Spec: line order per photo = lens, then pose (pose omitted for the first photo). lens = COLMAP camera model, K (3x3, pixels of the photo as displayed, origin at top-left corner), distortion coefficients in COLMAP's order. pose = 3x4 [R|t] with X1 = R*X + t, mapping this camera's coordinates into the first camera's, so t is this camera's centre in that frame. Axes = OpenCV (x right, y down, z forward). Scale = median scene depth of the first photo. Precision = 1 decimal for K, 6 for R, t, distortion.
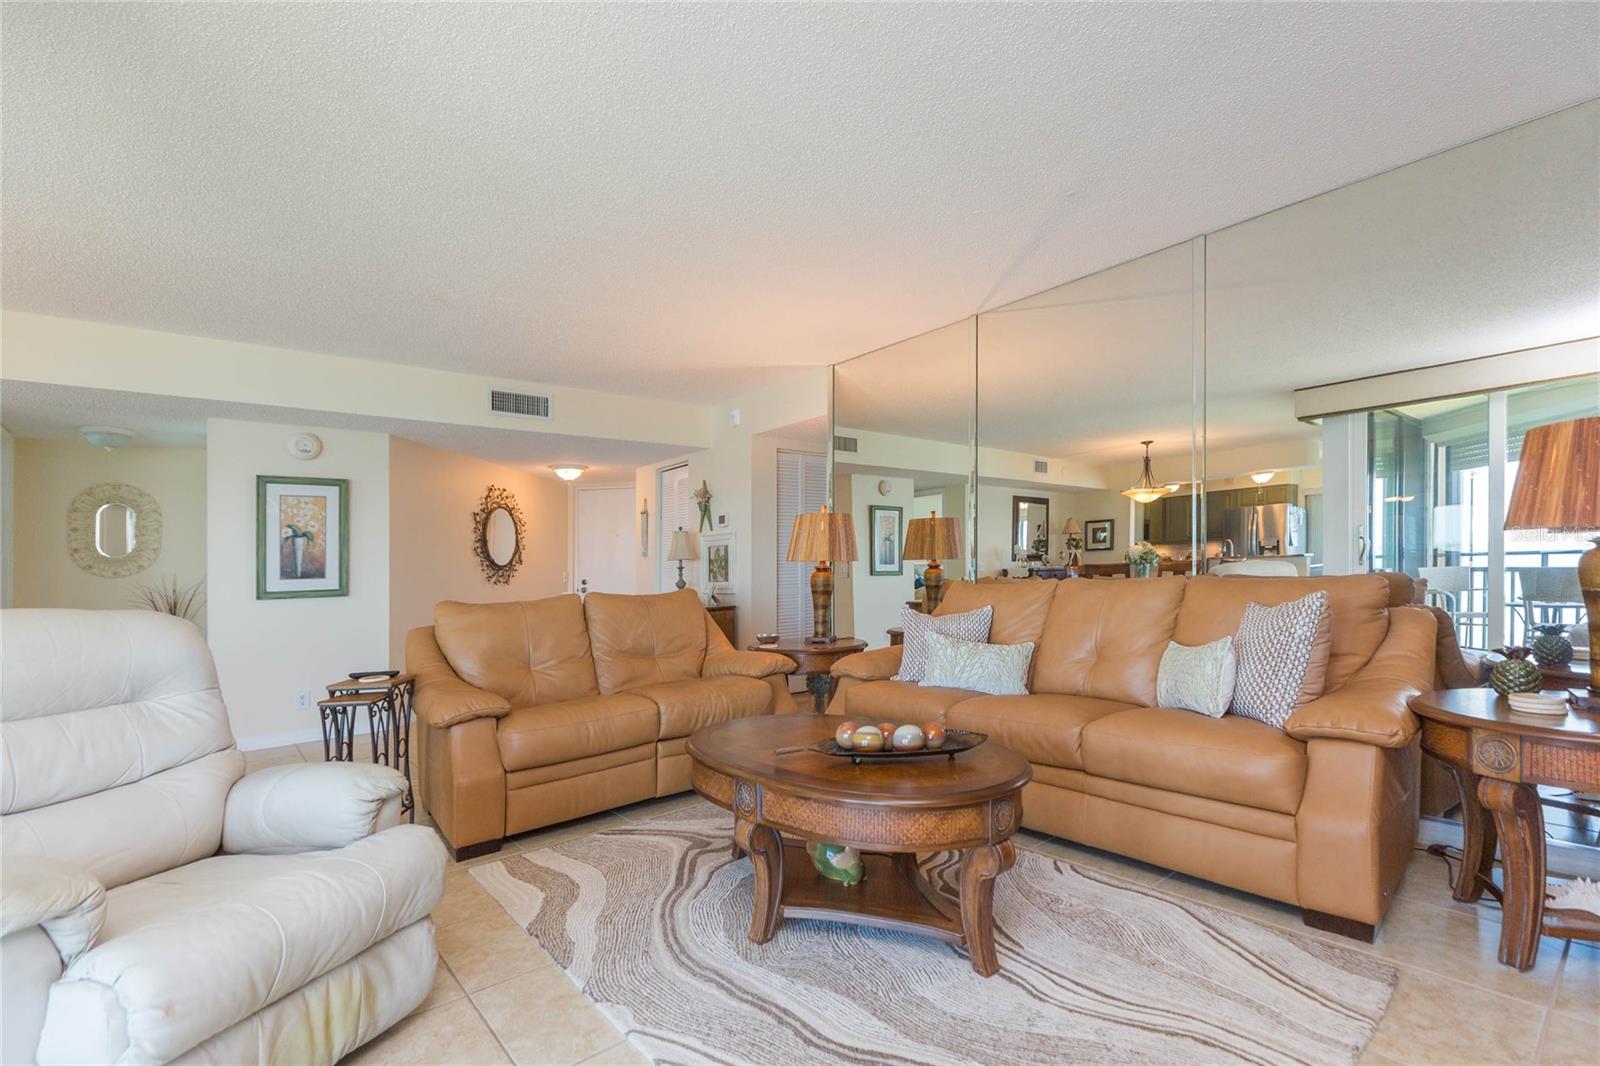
lens RADIAL K [[740.1, 0, 846.1], [0, 740.1, 535.3], [0, 0, 1]] dist [-0.012134, 0.000141]
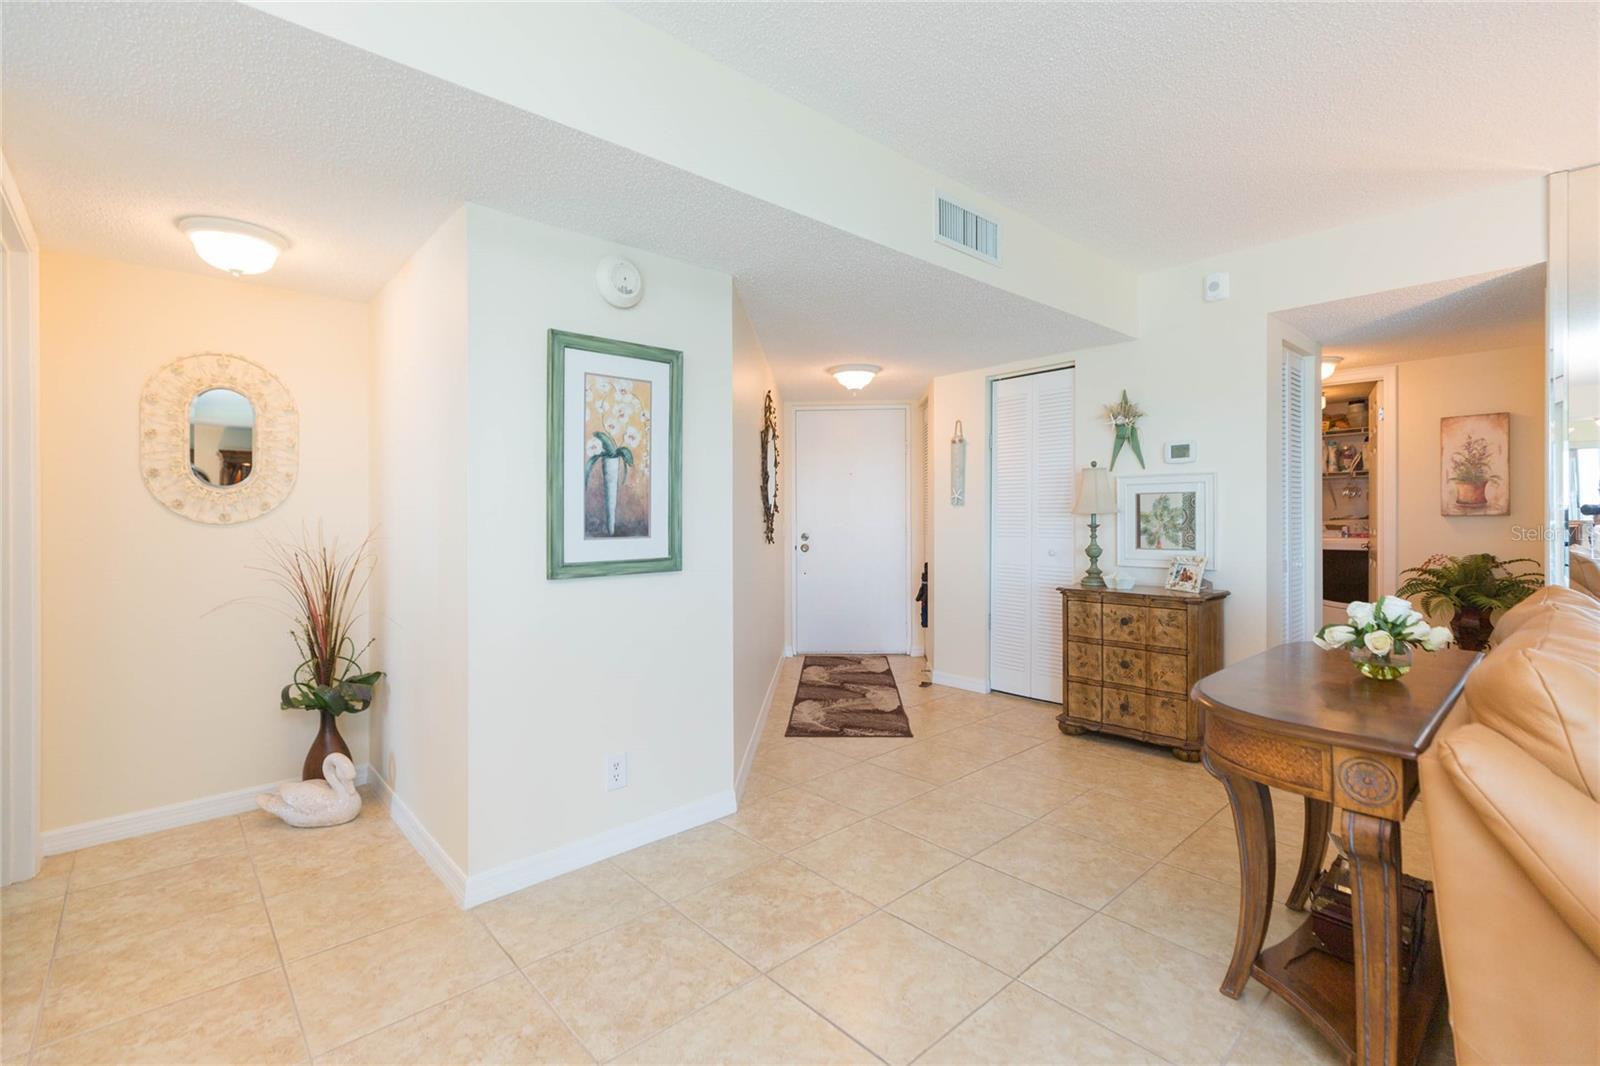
lens RADIAL K [[717.8, 0, 804.0], [0, 717.8, 496.8], [0, 0, 1]] dist [0.008198, 0.000177]
pose [[0.999713, 0.023927, 0.000689, -0.588790], [-0.023935, 0.999556, 0.017758, 0.017451], [-0.000264, -0.017769, 0.999842, 0.480212]]
